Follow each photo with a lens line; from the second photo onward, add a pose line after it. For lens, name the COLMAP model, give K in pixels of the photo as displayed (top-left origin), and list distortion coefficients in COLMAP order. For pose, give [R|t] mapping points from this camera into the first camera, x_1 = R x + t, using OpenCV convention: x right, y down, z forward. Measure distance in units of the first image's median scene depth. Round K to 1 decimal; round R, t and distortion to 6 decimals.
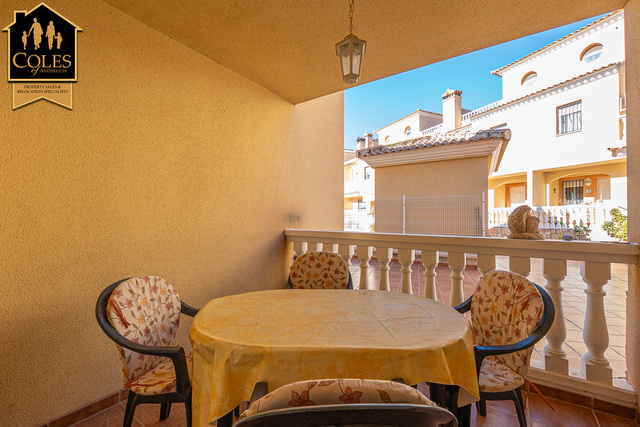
lens RADIAL K [[278.9, 0, 319.8], [0, 278.9, 214.9], [0, 0, 1]] dist [-0.008347, -0.000179]
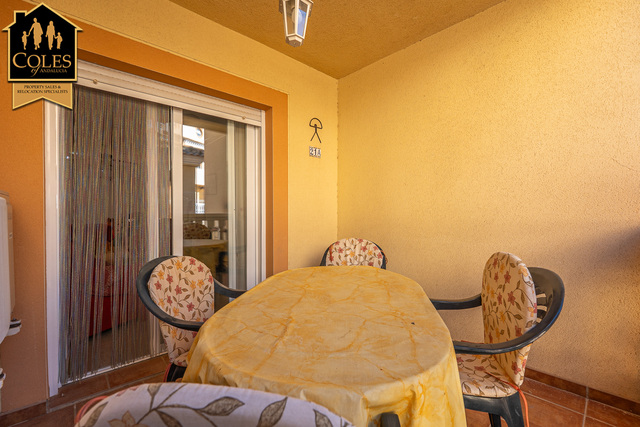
lens RADIAL K [[278.9, 0, 319.4], [0, 278.9, 212.9], [0, 0, 1]] dist [-0.008347, -0.000179]
pose [[-0.245451, 0.002032, -0.969407, 0.852945], [0.005674, 0.999984, 0.000660, 0.076526], [0.969392, -0.005338, -0.245458, 1.118486]]
